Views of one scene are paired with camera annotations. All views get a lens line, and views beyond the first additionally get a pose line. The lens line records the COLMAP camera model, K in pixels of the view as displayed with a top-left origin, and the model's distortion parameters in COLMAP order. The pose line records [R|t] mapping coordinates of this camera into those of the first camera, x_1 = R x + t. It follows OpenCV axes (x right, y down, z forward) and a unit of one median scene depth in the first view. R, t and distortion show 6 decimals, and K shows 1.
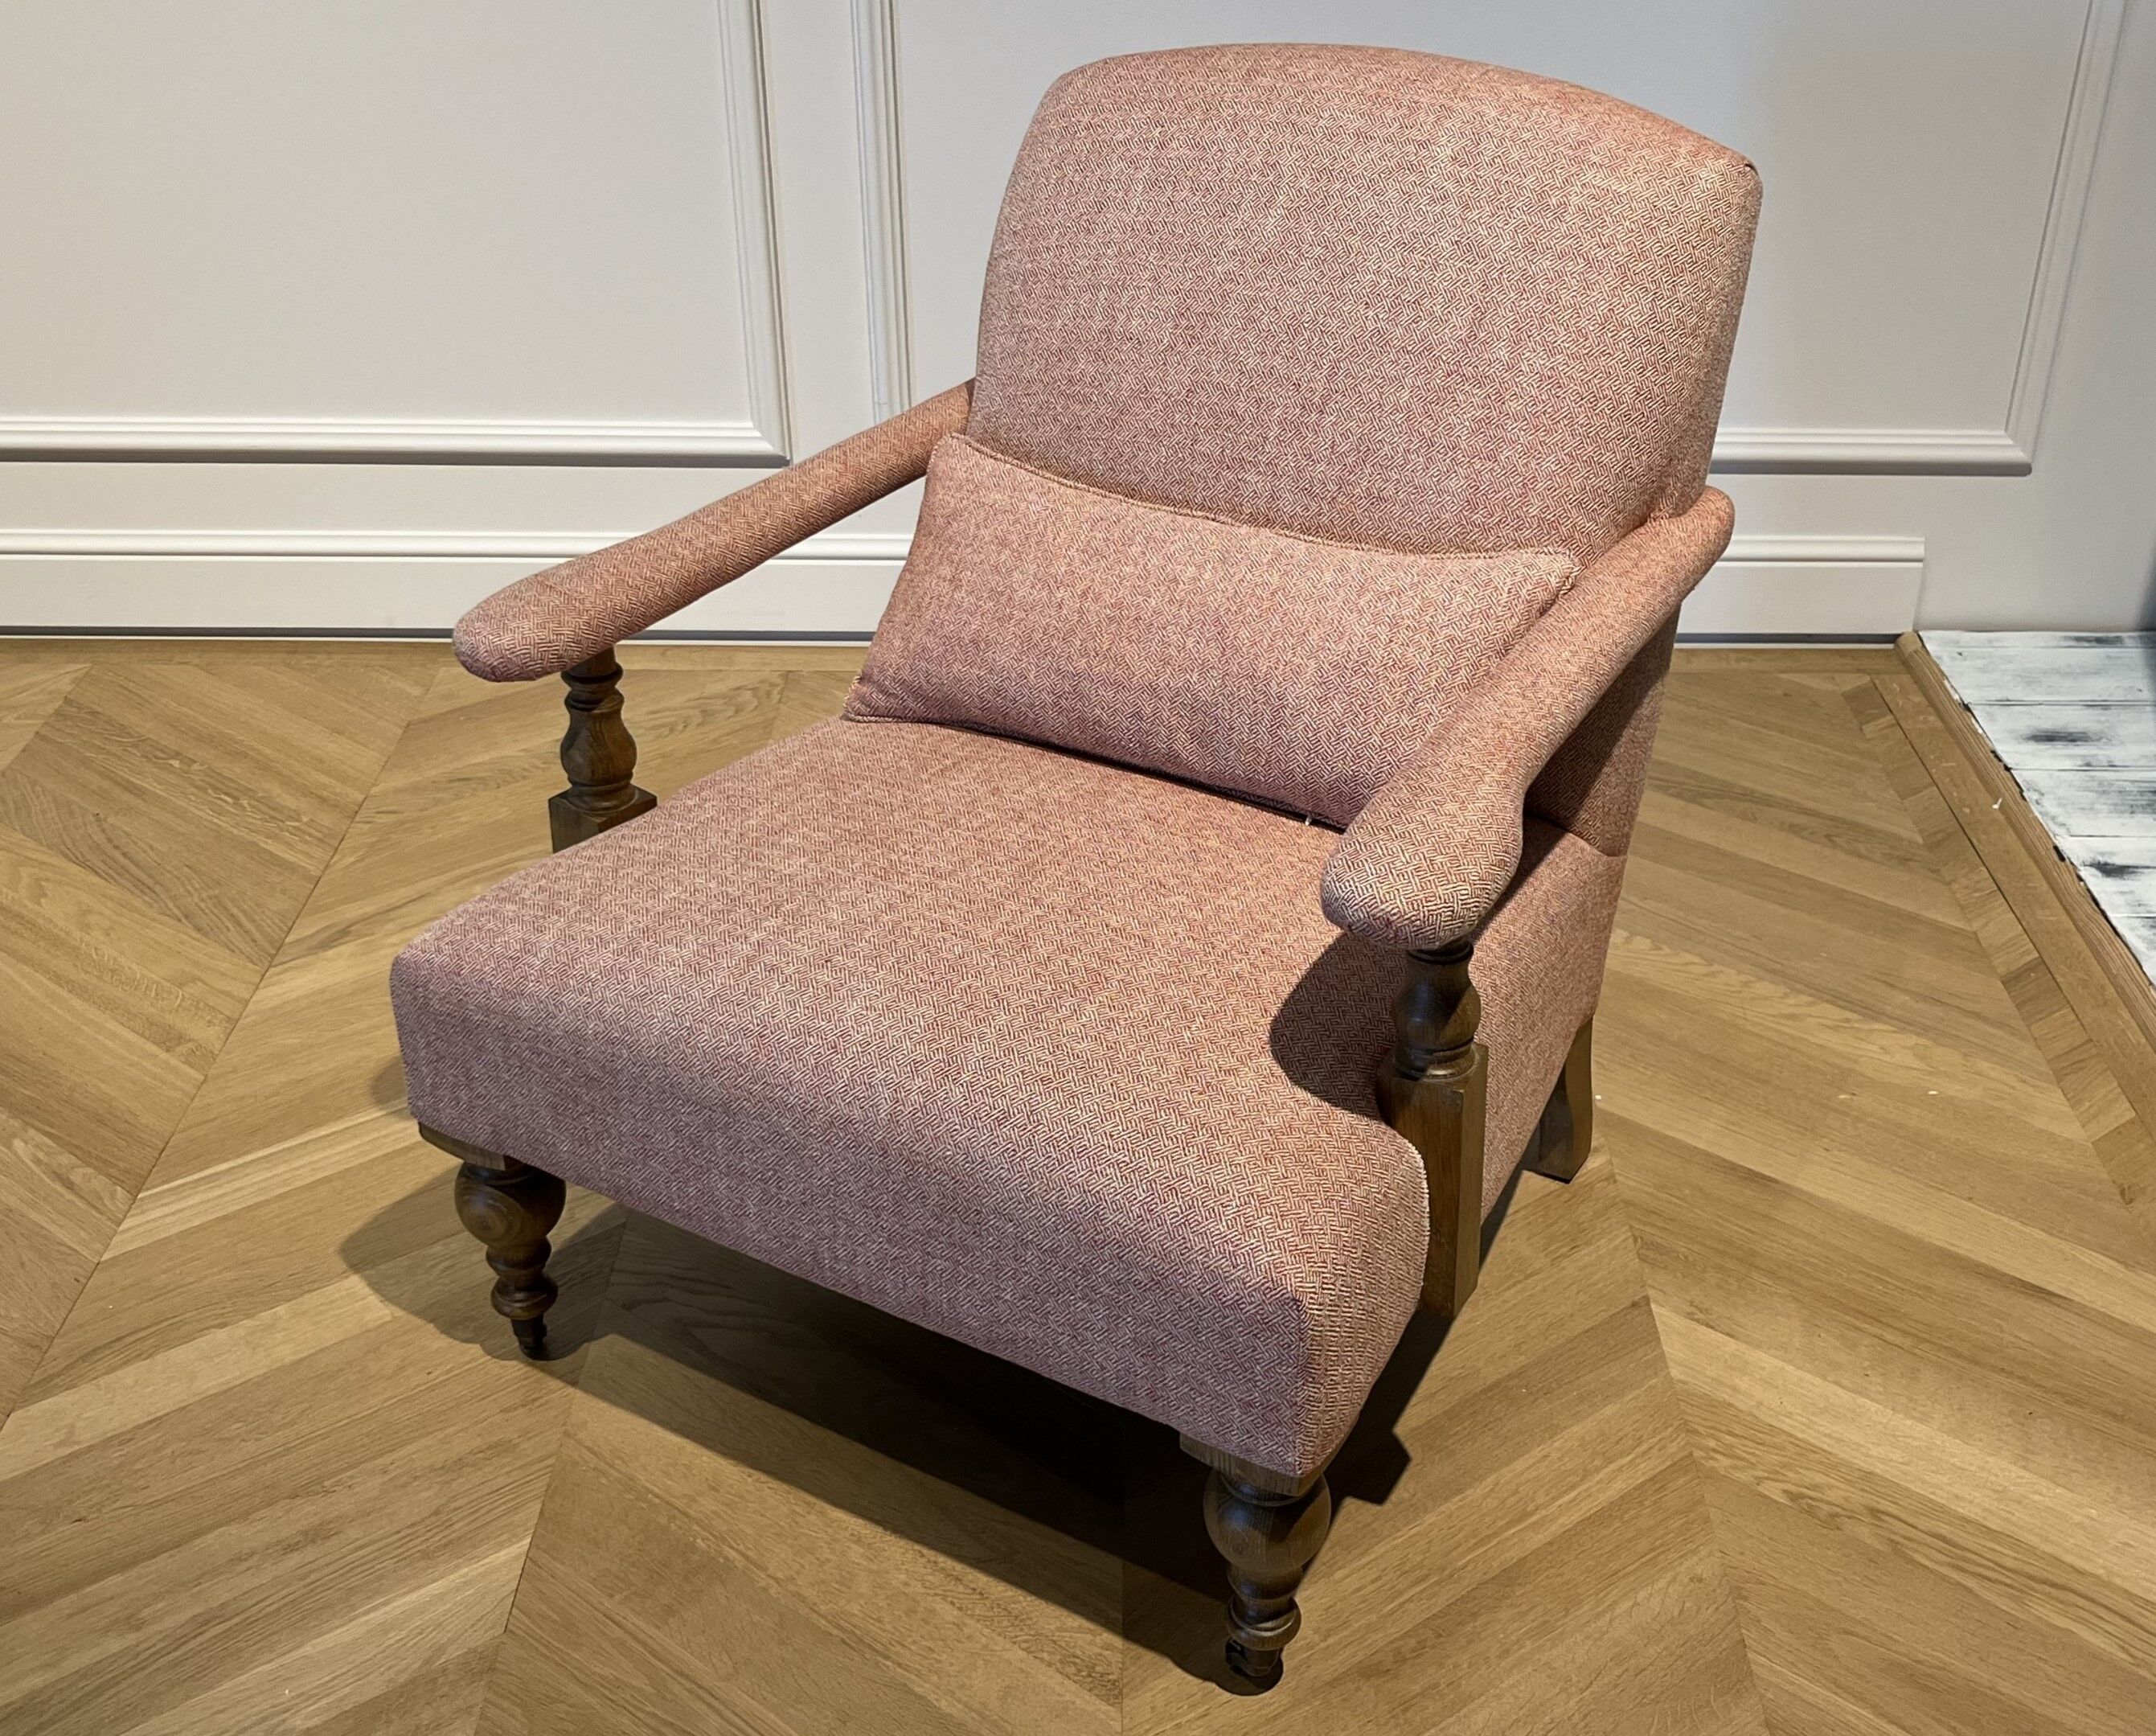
lens RADIAL K [[2235.1, 0, 1078.0], [0, 2235.1, 868.0], [0, 0, 1]] dist [0.020894, -0.009867]
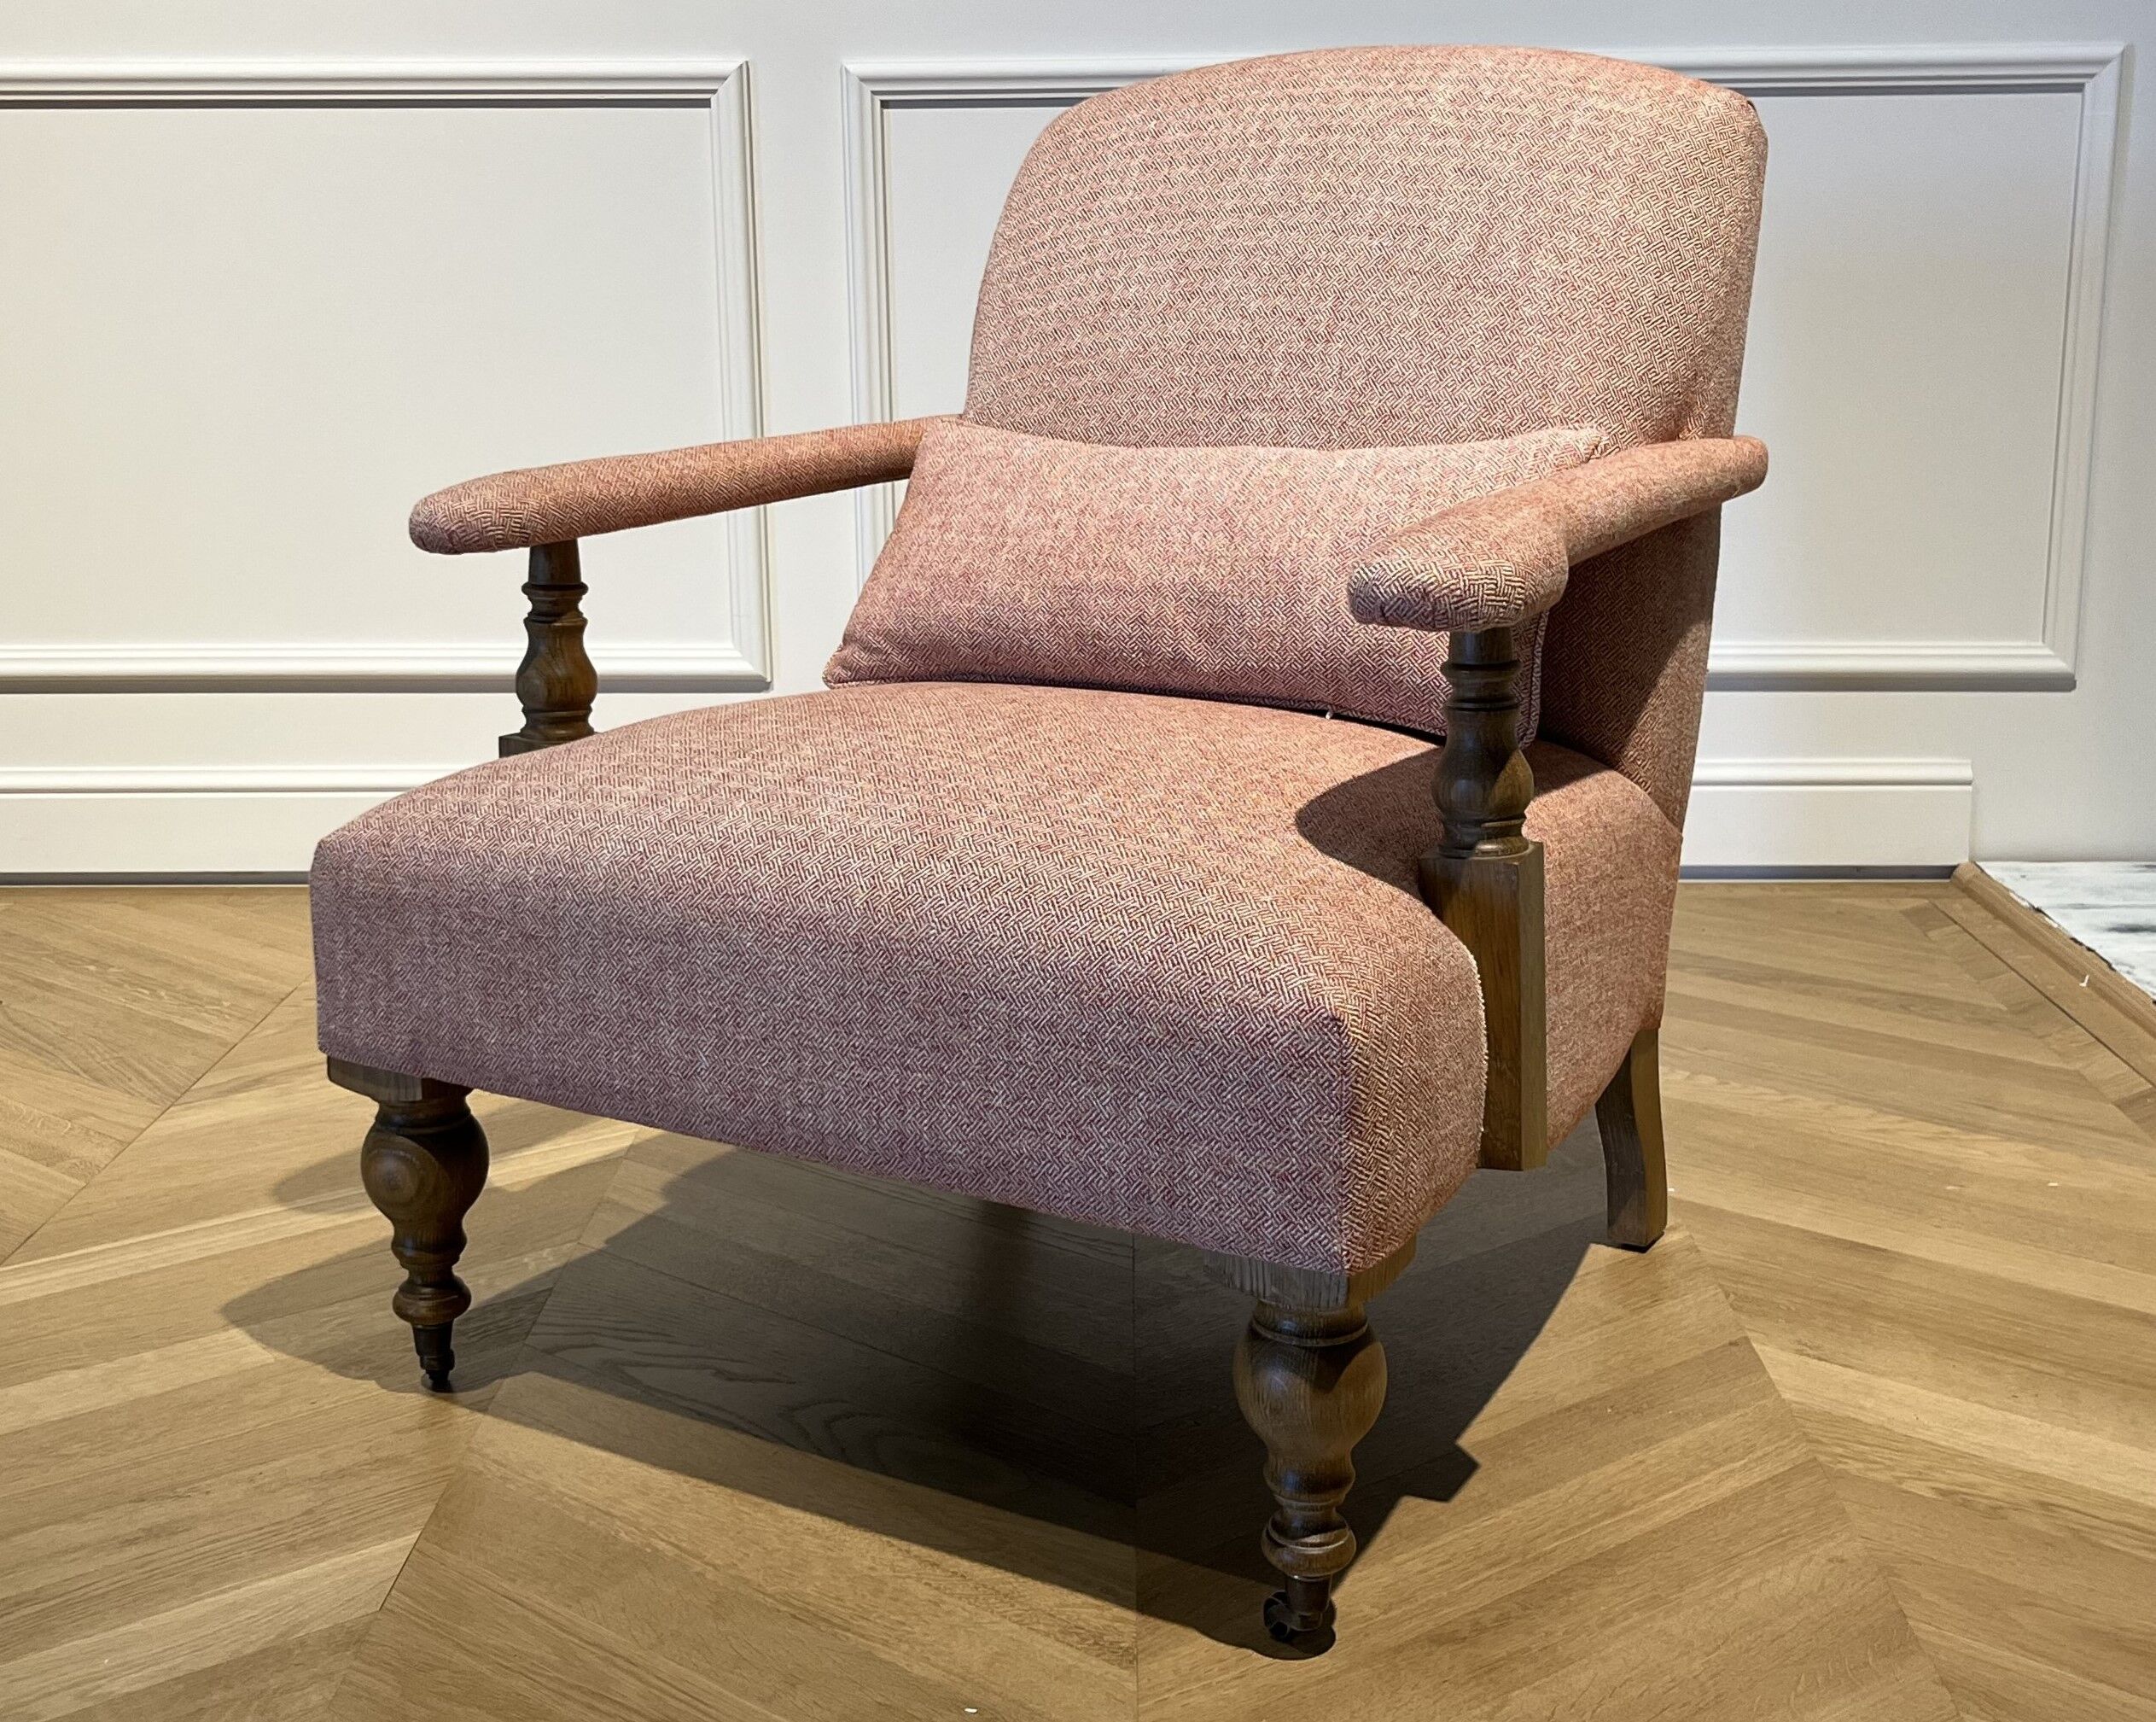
lens RADIAL K [[2381.0, 0, 1043.0], [0, 2381.0, 861.4], [0, 0, 1]] dist [0.020136, -0.016160]
pose [[0.999958, -0.002855, -0.008683, -0.005216], [0.000207, 0.956803, -0.290737, 0.300295], [0.009138, 0.290723, 0.956764, 0.081547]]
